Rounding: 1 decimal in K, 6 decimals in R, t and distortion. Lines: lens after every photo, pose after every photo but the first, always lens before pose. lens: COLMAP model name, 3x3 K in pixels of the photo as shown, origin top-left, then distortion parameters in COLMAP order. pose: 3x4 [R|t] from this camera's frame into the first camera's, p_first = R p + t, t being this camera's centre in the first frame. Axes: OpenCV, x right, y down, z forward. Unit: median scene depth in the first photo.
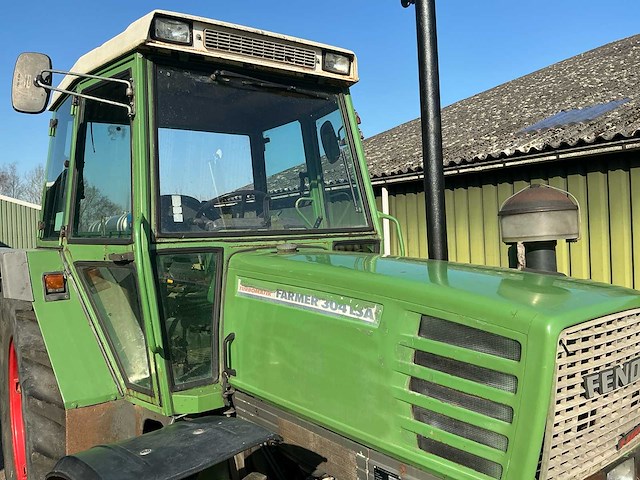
lens RADIAL K [[531.4, 0, 319.0], [0, 531.4, 237.3], [0, 0, 1]] dist [0.153479, -0.321599]
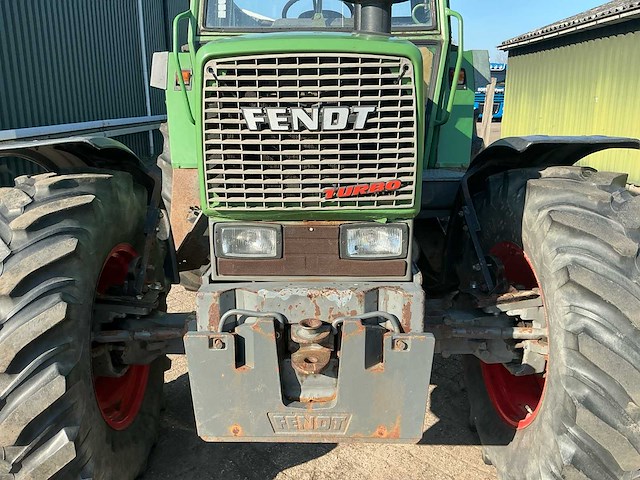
lens RADIAL K [[531.4, 0, 319.0], [0, 531.4, 237.3], [0, 0, 1]] dist [0.153479, -0.321599]
pose [[0.806441, 0.181510, -0.562767, 0.634992], [-0.031380, 0.963518, 0.265798, 0.108137], [0.590482, -0.196690, 0.782716, 0.094743]]
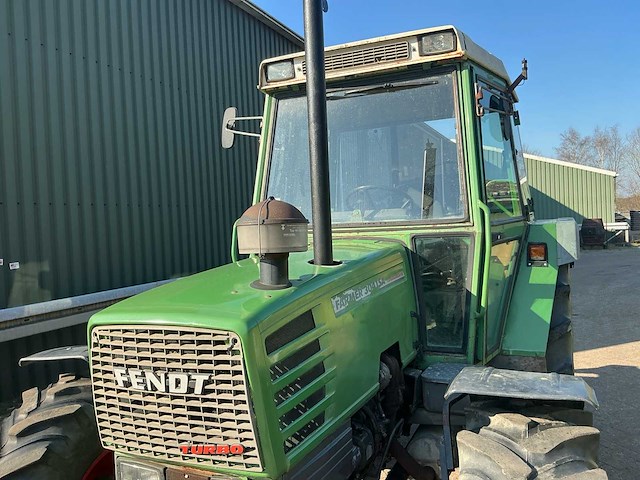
lens RADIAL K [[531.4, 0, 319.0], [0, 531.4, 237.3], [0, 0, 1]] dist [0.153479, -0.321599]
pose [[0.508478, 0.043121, -0.859995, 0.900330], [0.018555, 0.997965, 0.061010, -0.056334], [0.860875, -0.046979, 0.506643, 0.391939]]
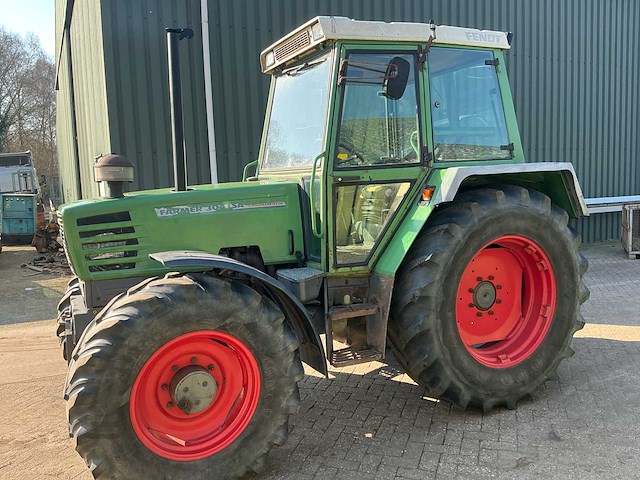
lens RADIAL K [[531.4, 0, 319.0], [0, 531.4, 237.3], [0, 0, 1]] dist [0.153479, -0.321599]
pose [[-0.156395, 0.151768, -0.975965, 1.579858], [0.031098, 0.988391, 0.148717, -0.043992], [0.987205, -0.007092, -0.159300, 1.426520]]
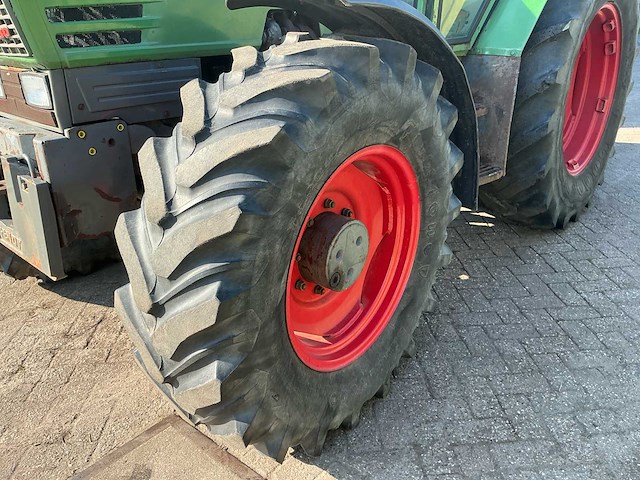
lens RADIAL K [[531.4, 0, 319.0], [0, 531.4, 237.3], [0, 0, 1]] dist [0.153479, -0.321599]
pose [[0.233357, 0.421972, -0.876062, 1.081228], [0.001724, 0.900754, 0.434325, 0.149388], [0.972390, -0.102863, 0.209470, 0.791747]]
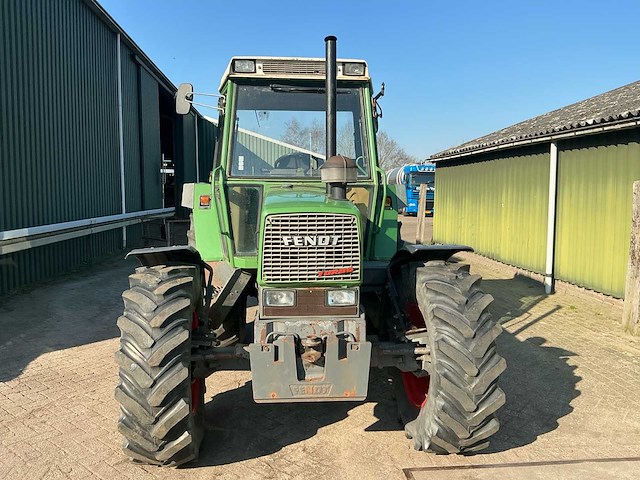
lens RADIAL K [[531.4, 0, 319.0], [0, 531.4, 237.3], [0, 0, 1]] dist [0.153479, -0.321599]
pose [[0.857138, 0.086002, -0.507857, 0.924961], [-0.041086, 0.994237, 0.099024, 0.009643], [0.513446, -0.064011, 0.855731, -0.485810]]
